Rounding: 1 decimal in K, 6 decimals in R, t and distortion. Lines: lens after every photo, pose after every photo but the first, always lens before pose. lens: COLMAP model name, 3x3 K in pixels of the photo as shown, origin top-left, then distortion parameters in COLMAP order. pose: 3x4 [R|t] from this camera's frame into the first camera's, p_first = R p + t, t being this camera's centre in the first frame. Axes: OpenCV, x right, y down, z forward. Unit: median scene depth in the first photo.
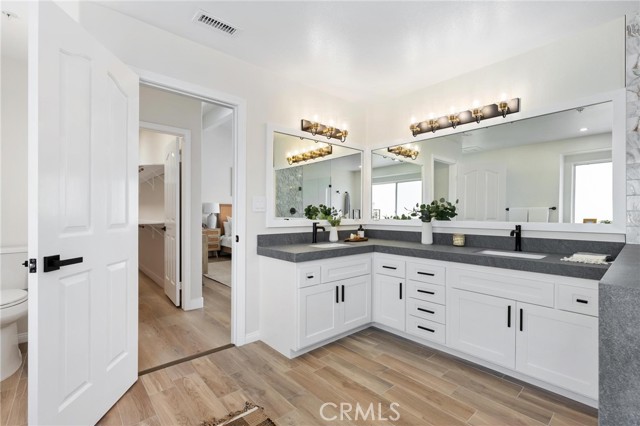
lens RADIAL K [[285.5, 0, 319.2], [0, 285.5, 214.5], [0, 0, 1]] dist [0.000041, 0.000043]
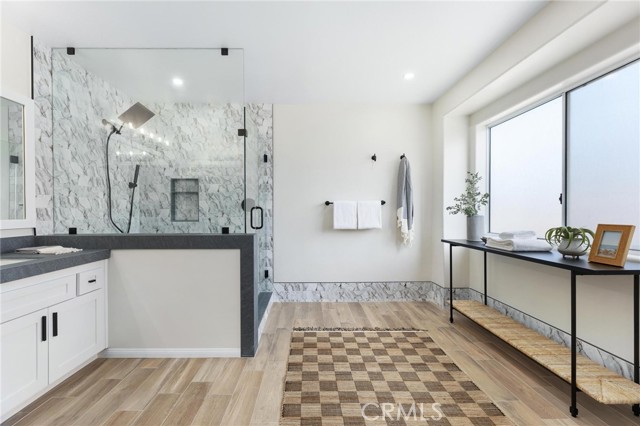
lens RADIAL K [[266.4, 0, 316.3], [0, 266.4, 213.3], [0, 0, 1]] dist [0.000255, 0.000166]
pose [[-0.769642, -0.001417, 0.638474, -0.516051], [0.004263, 0.999964, 0.007358, 0.007607], [-0.638462, 0.008385, -0.769608, 1.176152]]
